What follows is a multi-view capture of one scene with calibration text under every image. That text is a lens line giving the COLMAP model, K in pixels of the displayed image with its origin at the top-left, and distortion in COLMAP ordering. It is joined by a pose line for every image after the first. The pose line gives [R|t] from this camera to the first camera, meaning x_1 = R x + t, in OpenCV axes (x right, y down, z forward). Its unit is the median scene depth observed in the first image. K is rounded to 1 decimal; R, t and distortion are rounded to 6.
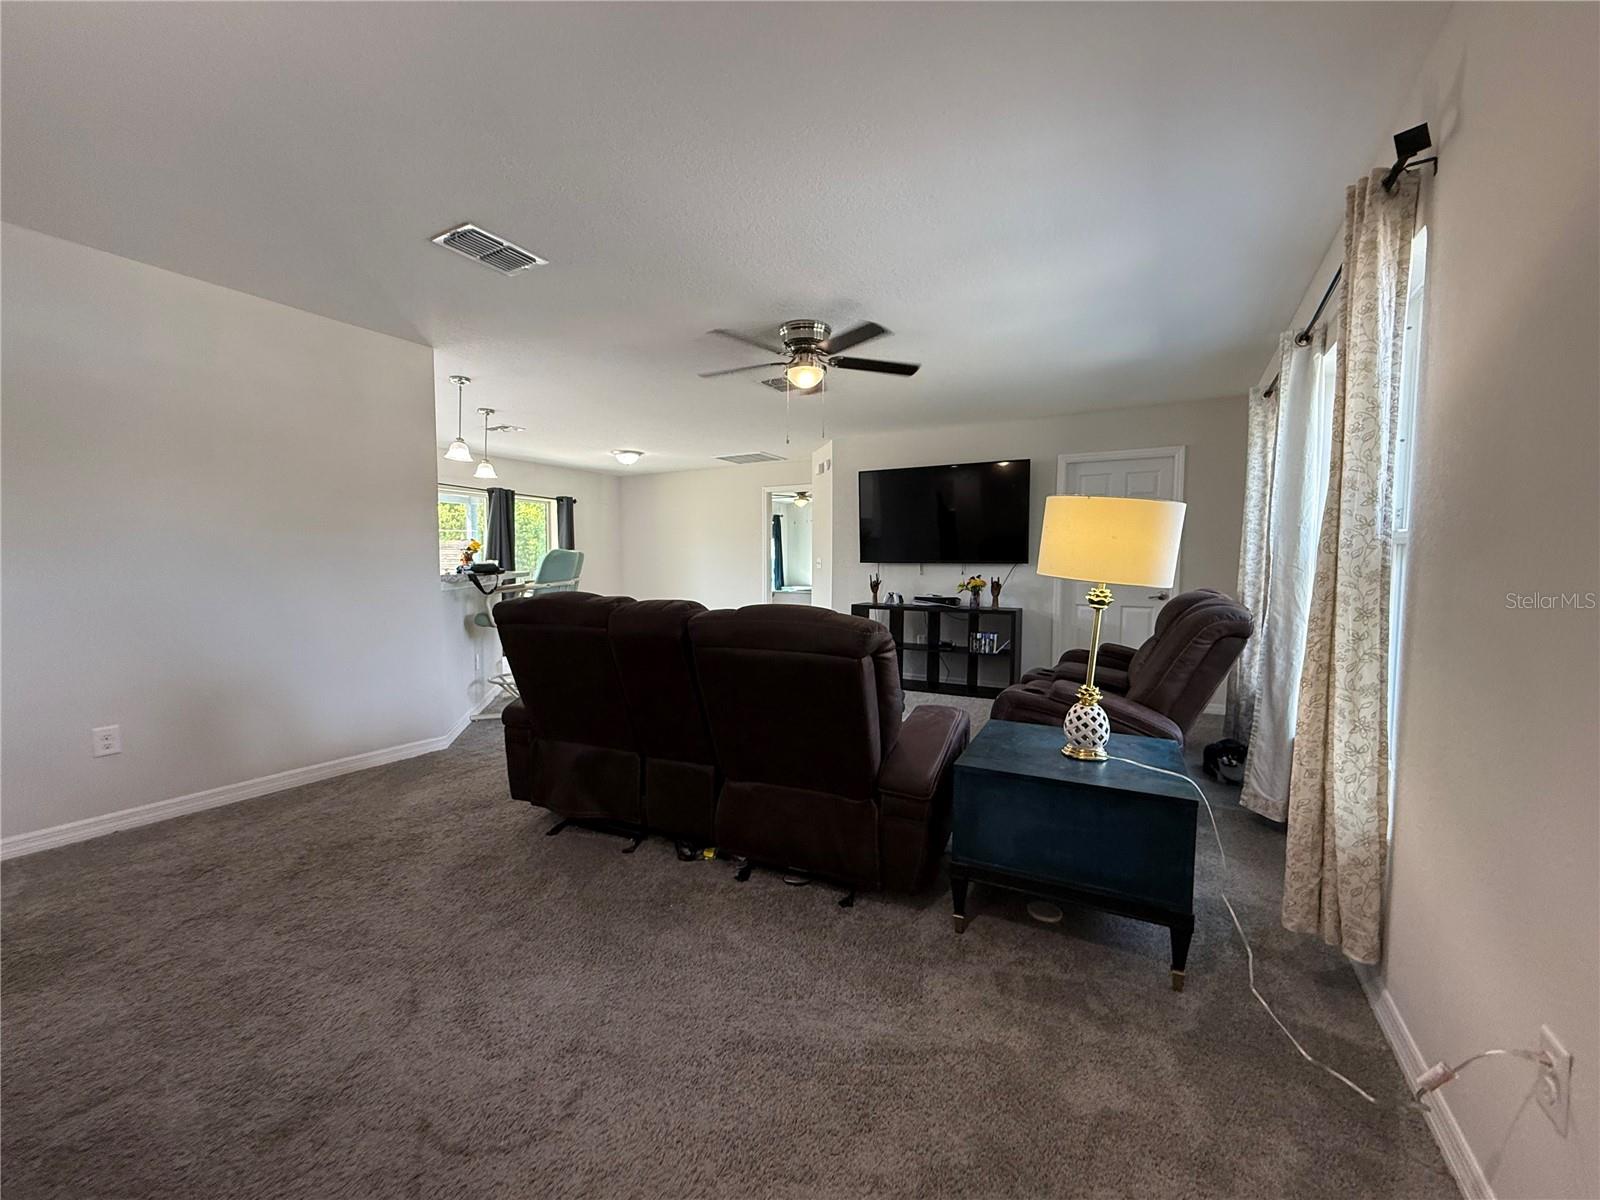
lens RADIAL K [[635.2, 0, 794.4], [0, 635.2, 602.9], [0, 0, 1]] dist [0.000353, 0.000008]
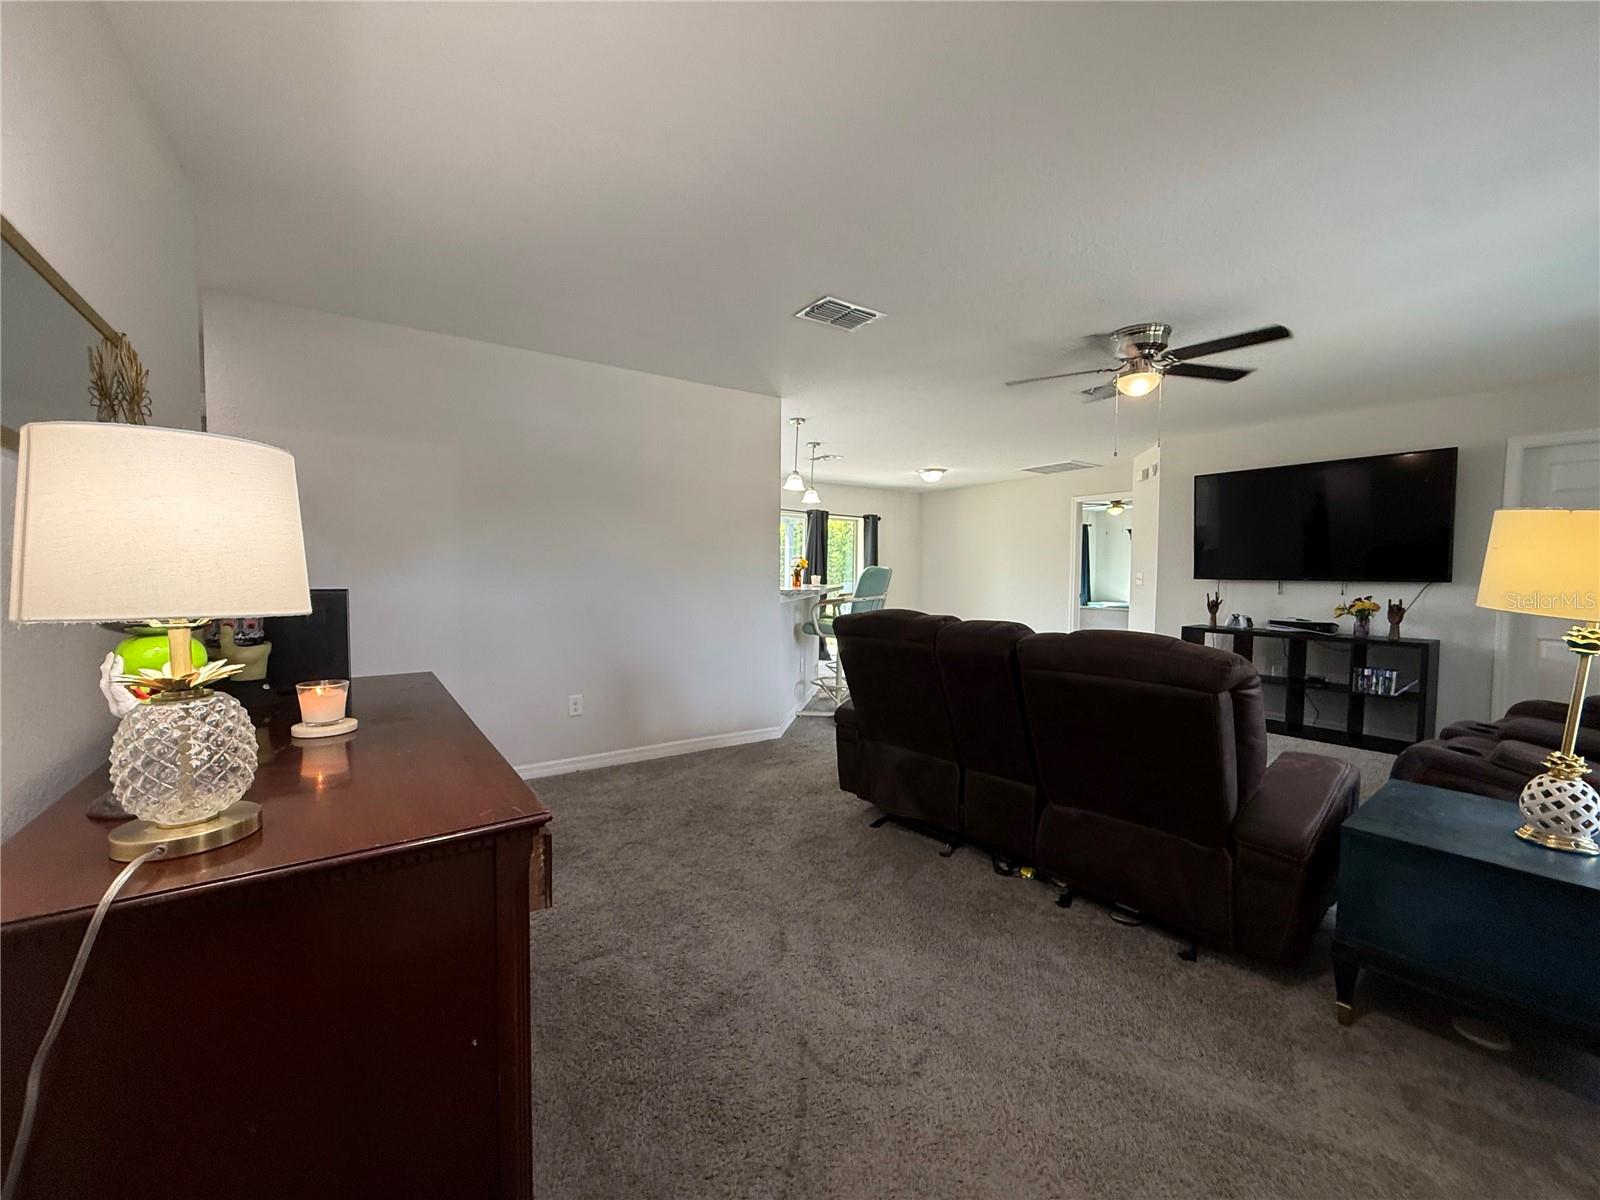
lens RADIAL K [[636.4, 0, 795.1], [0, 636.4, 602.5], [0, 0, 1]] dist [-0.000663, 0.000310]
pose [[0.903172, 0.022935, -0.428665, -0.042949], [-0.030249, 0.999490, -0.010257, -0.012848], [0.428211, 0.022231, 0.903405, -0.079663]]
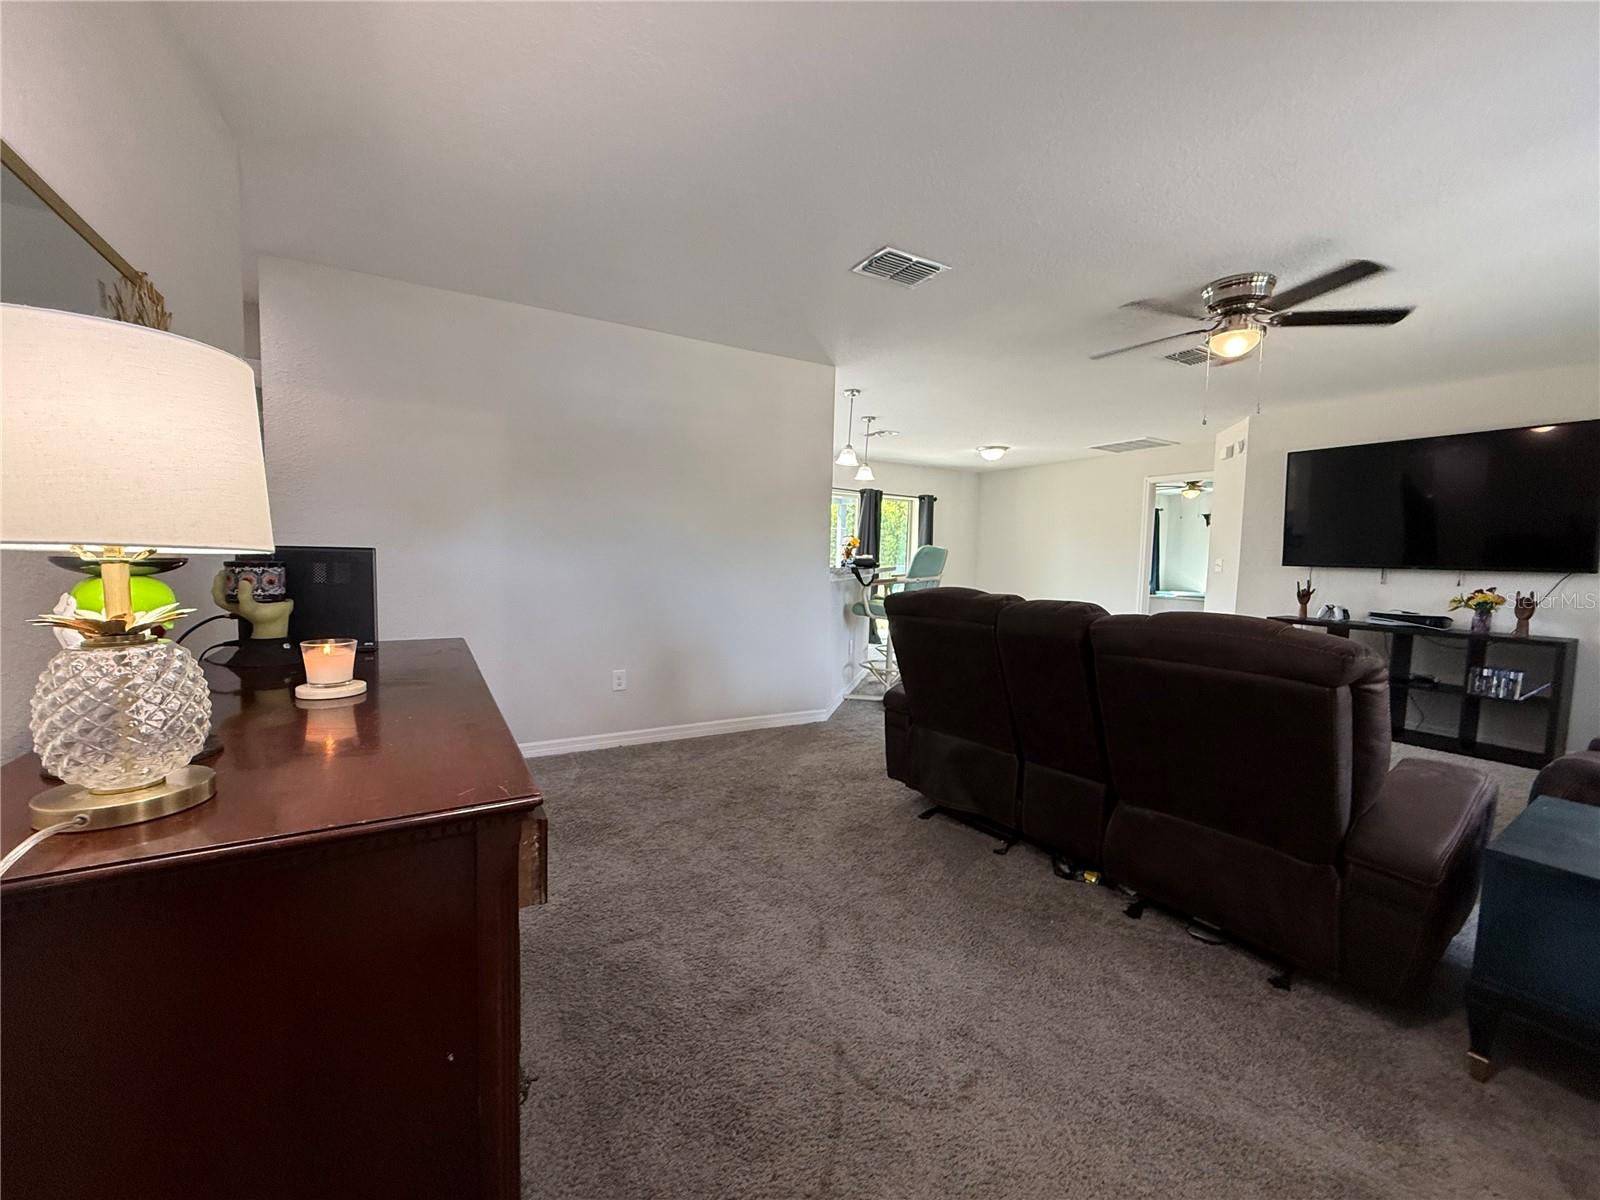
lens RADIAL K [[636.4, 0, 795.1], [0, 636.4, 602.5], [0, 0, 1]] dist [-0.000663, 0.000310]
pose [[0.865095, 0.054355, -0.498654, -0.066363], [-0.052207, 0.998469, 0.018265, 0.001680], [0.498883, 0.010232, 0.866609, -0.019747]]
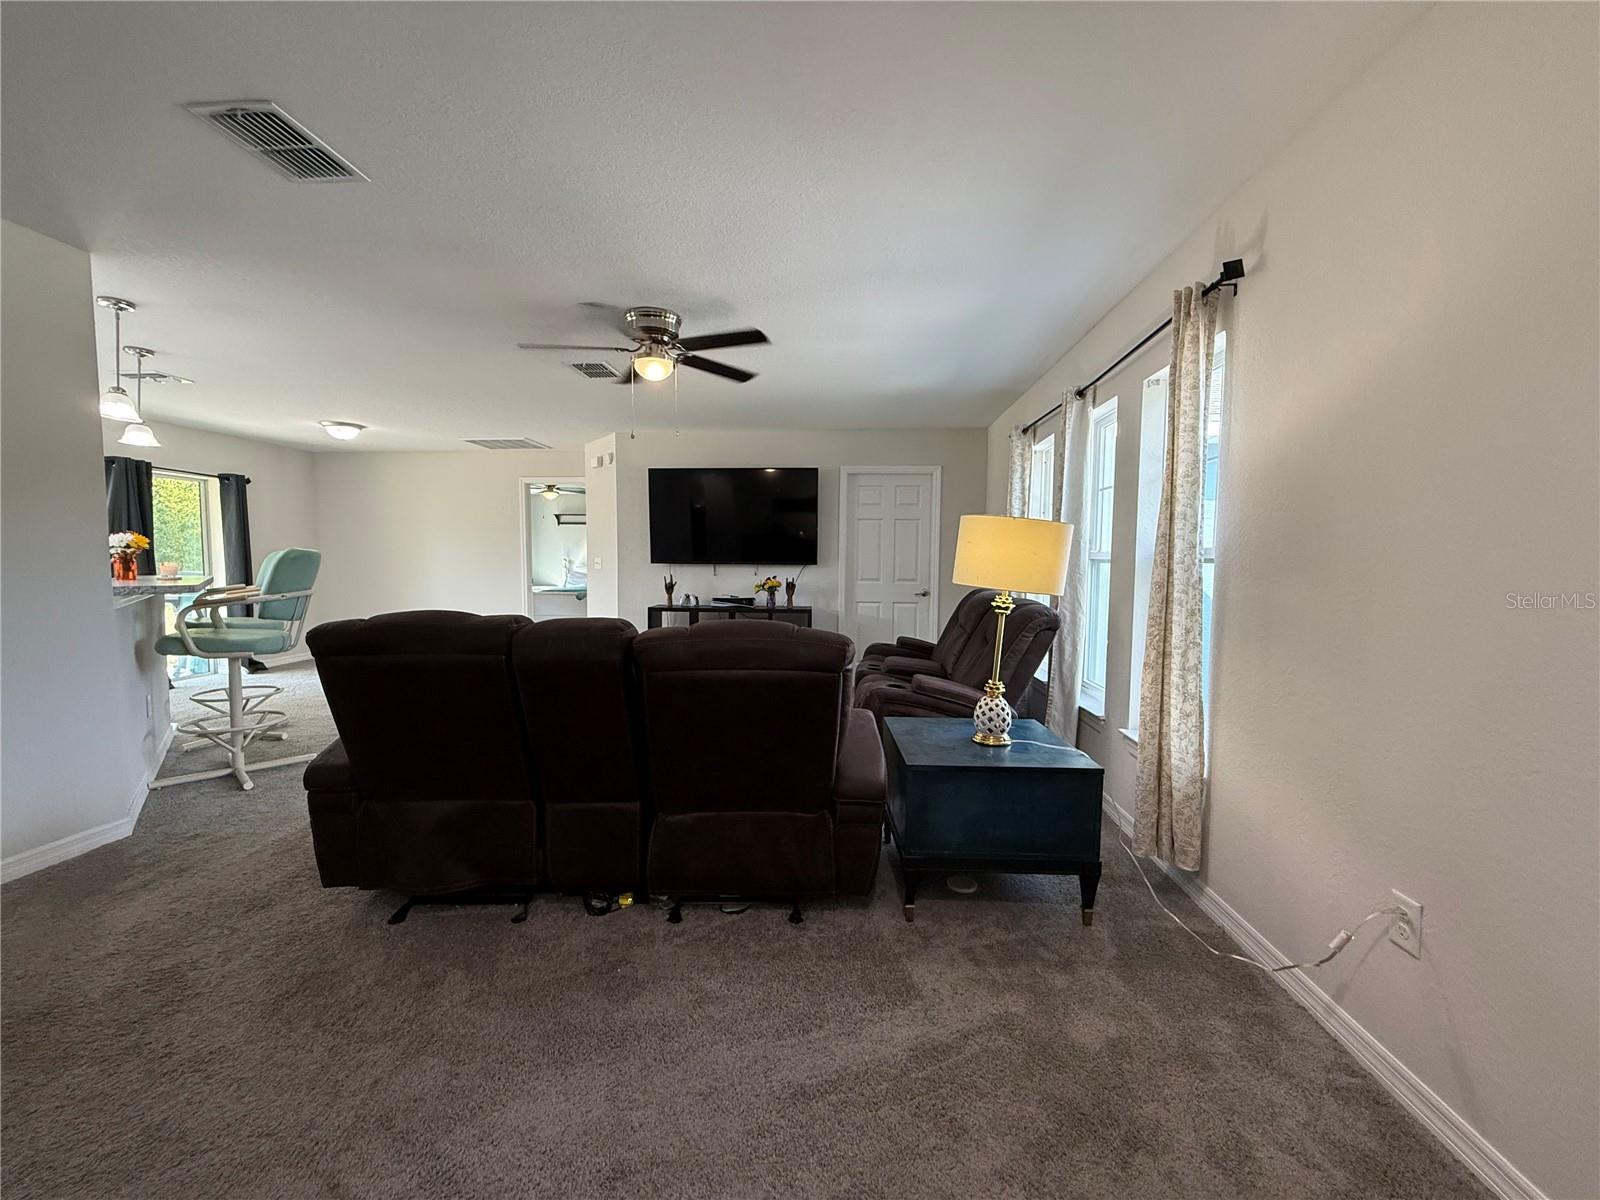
lens RADIAL K [[635.2, 0, 794.4], [0, 635.2, 602.9], [0, 0, 1]] dist [0.000353, 0.000008]
pose [[0.903295, -0.026719, 0.428187, -0.288589], [0.023506, 0.999642, 0.012789, -0.027172], [-0.428375, -0.001487, 0.903600, 0.095829]]
